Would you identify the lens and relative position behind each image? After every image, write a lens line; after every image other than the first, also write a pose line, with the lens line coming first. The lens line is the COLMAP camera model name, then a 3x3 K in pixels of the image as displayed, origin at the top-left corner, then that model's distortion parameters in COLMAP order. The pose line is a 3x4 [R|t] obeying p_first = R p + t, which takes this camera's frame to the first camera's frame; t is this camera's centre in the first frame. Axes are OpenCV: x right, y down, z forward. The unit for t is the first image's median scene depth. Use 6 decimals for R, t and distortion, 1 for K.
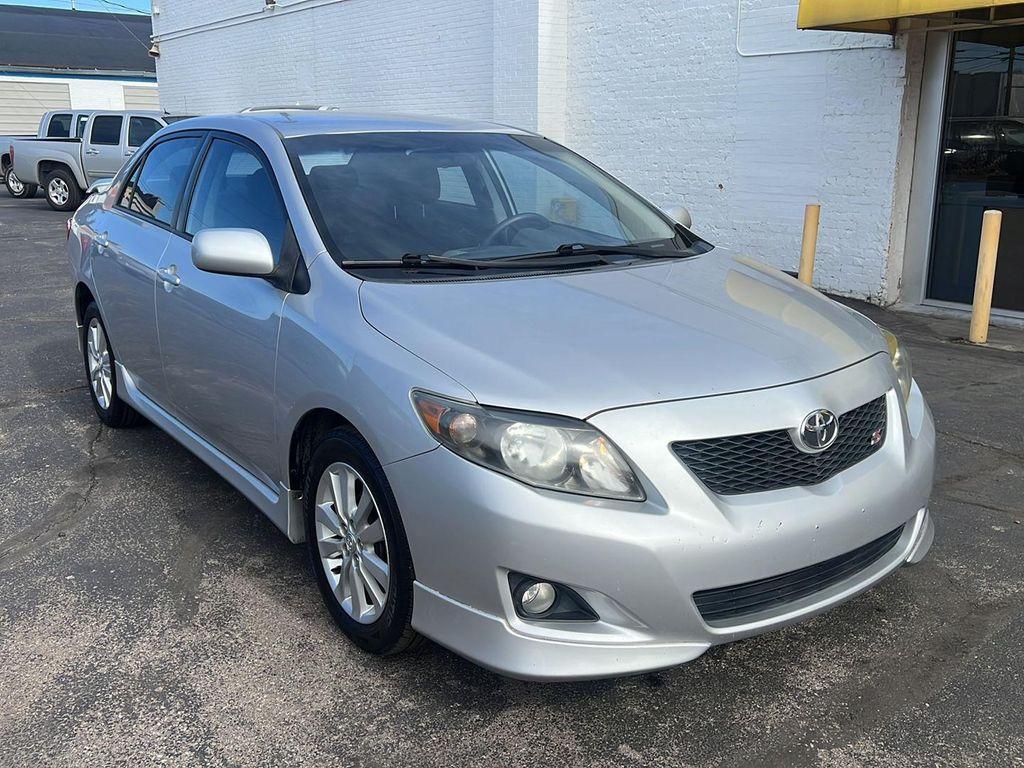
lens RADIAL K [[963.5, 0, 517.0], [0, 963.5, 387.1], [0, 0, 1]] dist [0.020449, 0.000000]
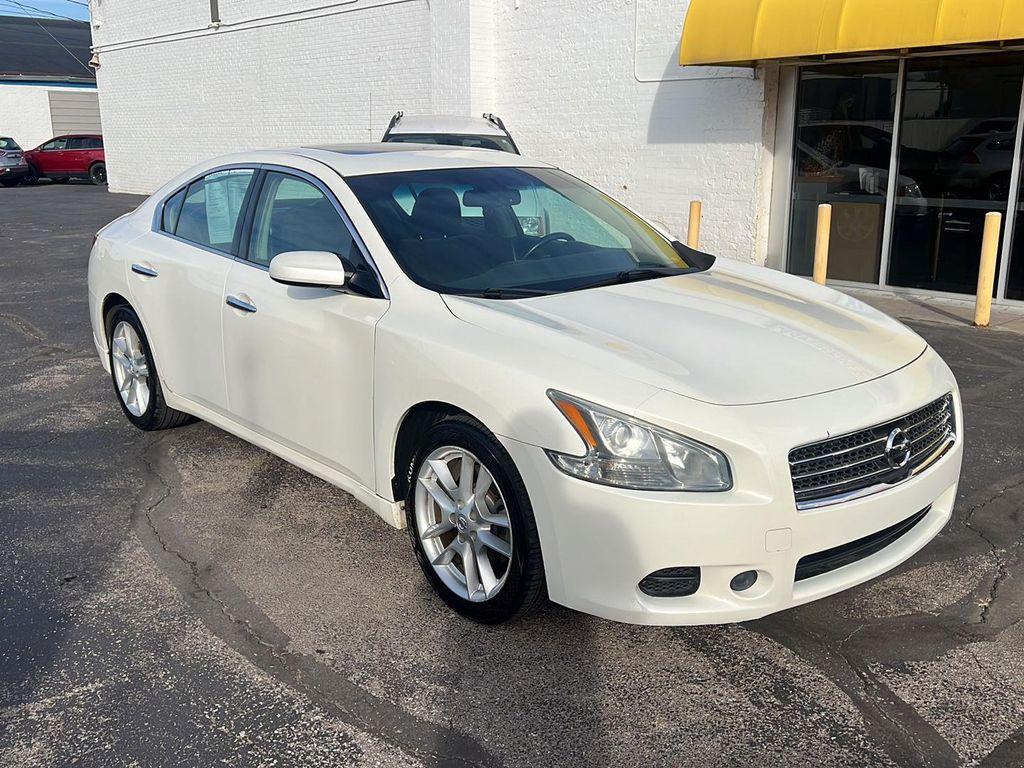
lens RADIAL K [[963.5, 0, 512.7], [0, 963.5, 388.4], [0, 0, 1]] dist [0.020449, 0.000000]
pose [[0.996319, -0.025035, 0.081981, -0.052174], [0.024858, 0.999686, 0.003173, 0.055024], [-0.082035, -0.001123, 0.996629, -0.286067]]
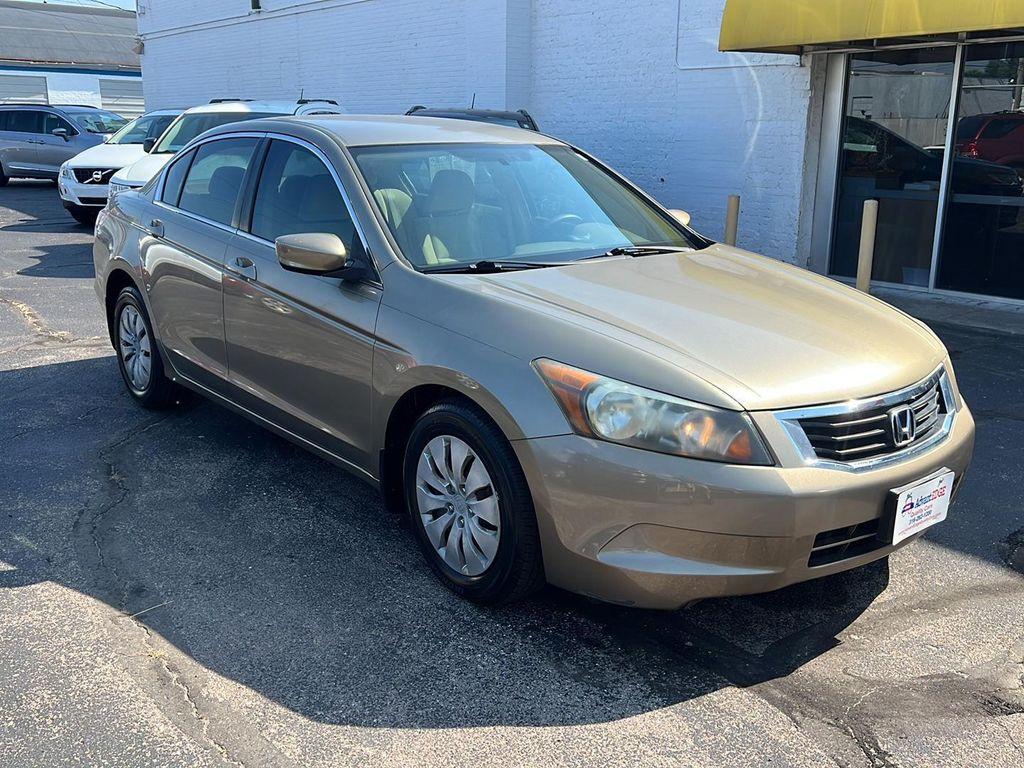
lens RADIAL K [[963.5, 0, 514.5], [0, 963.5, 390.7], [0, 0, 1]] dist [0.020449, 0.000000]
pose [[0.999384, -0.001529, 0.035050, -0.012775], [0.001192, 0.999953, 0.009626, 0.049743], [-0.035063, -0.009578, 0.999339, -0.228689]]
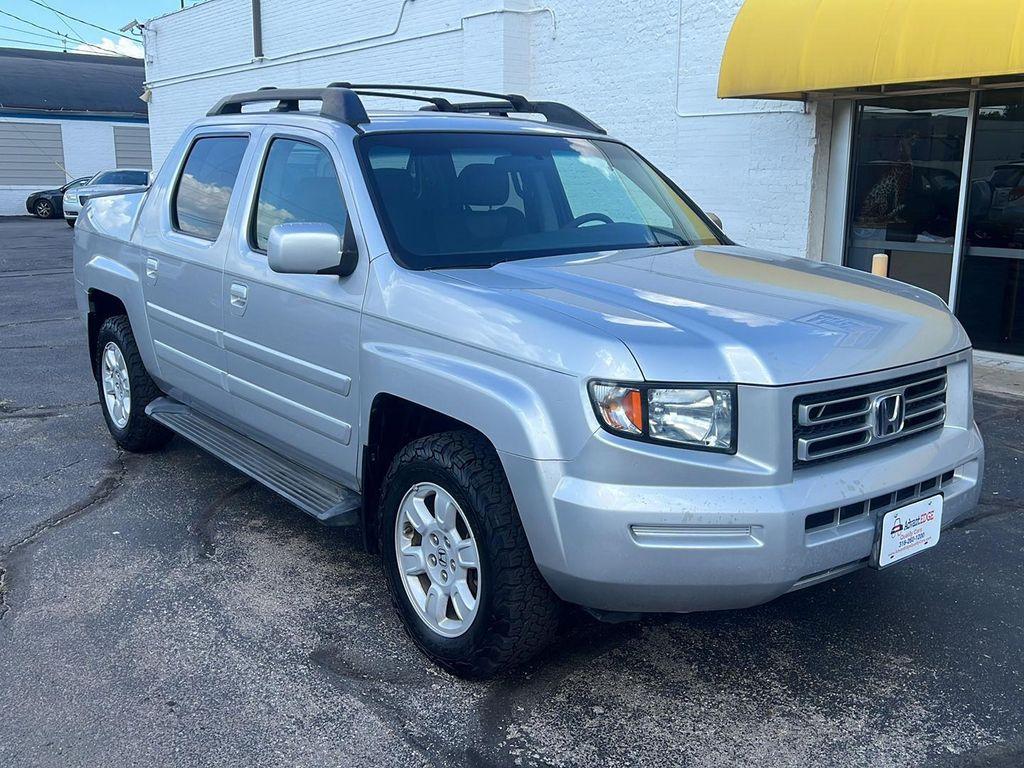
lens RADIAL K [[963.5, 0, 514.2], [0, 963.5, 388.8], [0, 0, 1]] dist [0.020449, 0.000000]
pose [[0.999880, 0.000899, 0.015448, 0.028958], [-0.000381, 0.999438, -0.033507, 0.019095], [-0.015469, 0.033497, 0.999319, -0.153660]]
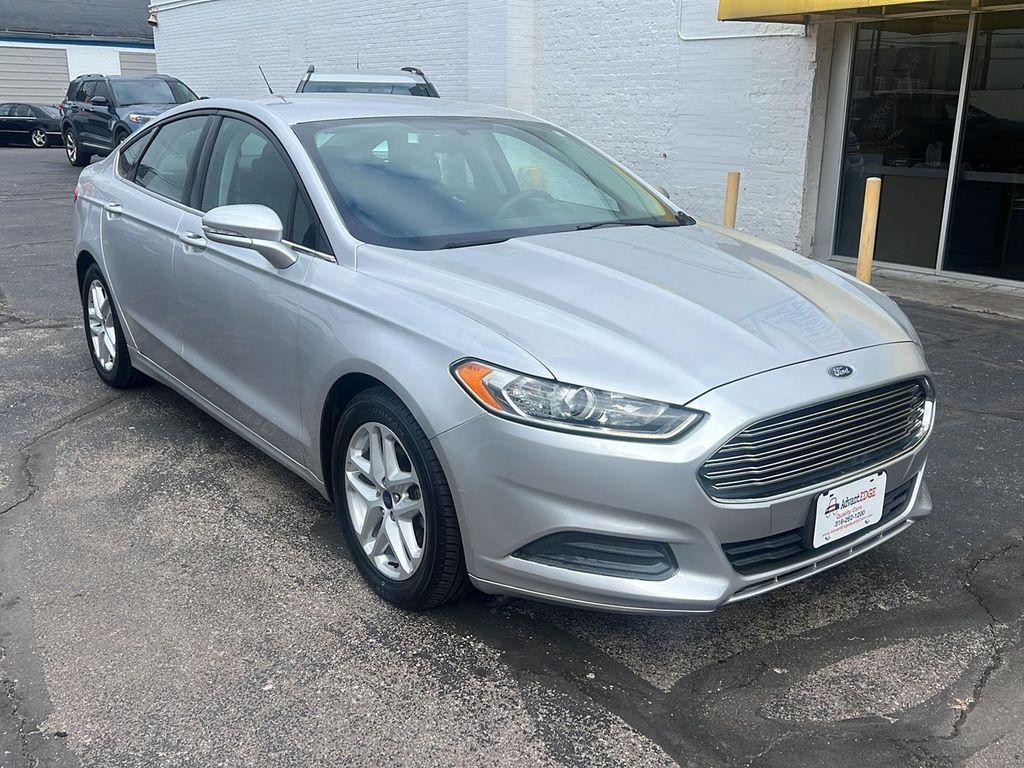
lens RADIAL K [[963.5, 0, 516.7], [0, 963.5, 384.7], [0, 0, 1]] dist [0.020449, 0.000000]
pose [[0.999948, 0.006500, 0.007855, 0.042171], [-0.006734, 0.999523, 0.030132, 0.038430], [-0.007655, -0.030184, 0.999515, -0.190988]]
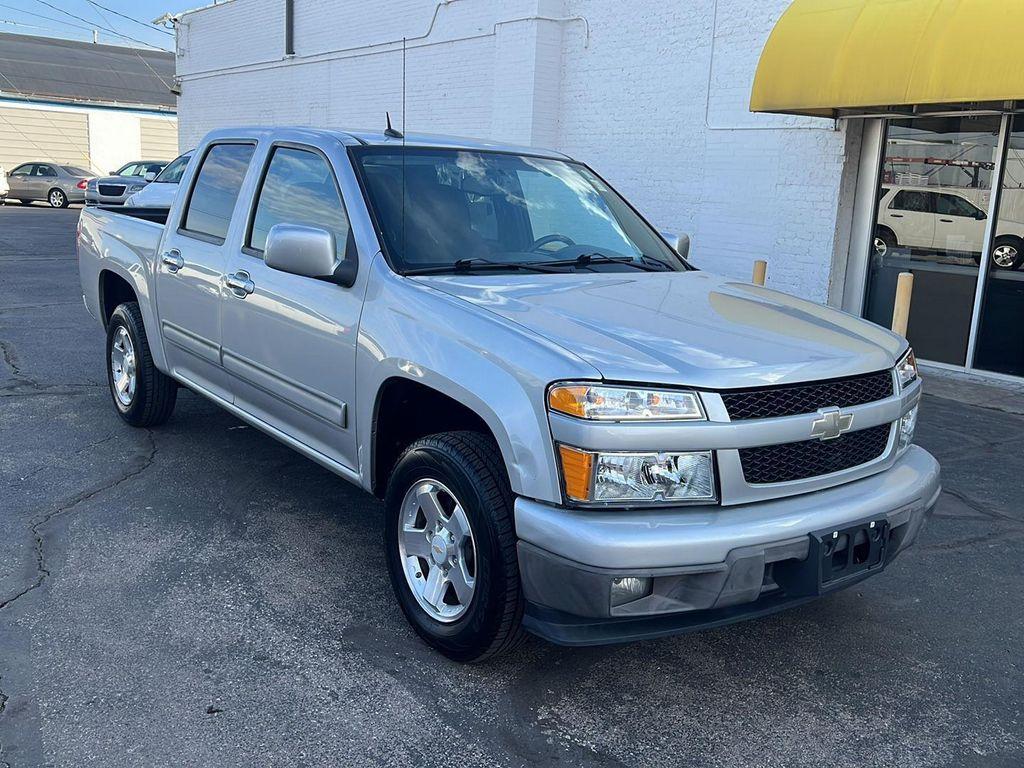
lens RADIAL K [[963.5, 0, 513.6], [0, 963.5, 388.4], [0, 0, 1]] dist [0.020449, 0.000000]
pose [[0.998929, 0.045898, 0.005829, 0.014008], [-0.045607, 0.998043, -0.042779, 0.028894], [-0.007782, 0.042468, 0.999068, -0.160202]]
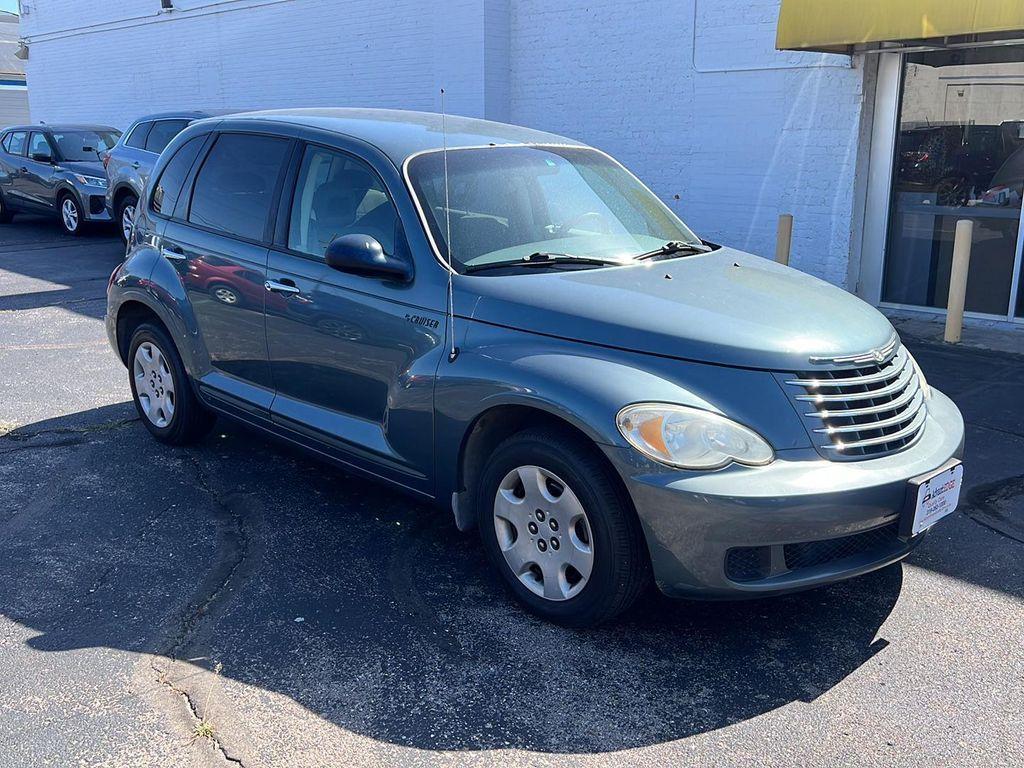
lens RADIAL K [[963.5, 0, 507.9], [0, 963.5, 390.2], [0, 0, 1]] dist [0.020449, 0.000000]
pose [[0.989439, -0.036731, 0.140217, -0.169660], [0.036732, 0.999322, 0.002581, -0.013860], [-0.140216, 0.002597, 0.990117, -0.000573]]
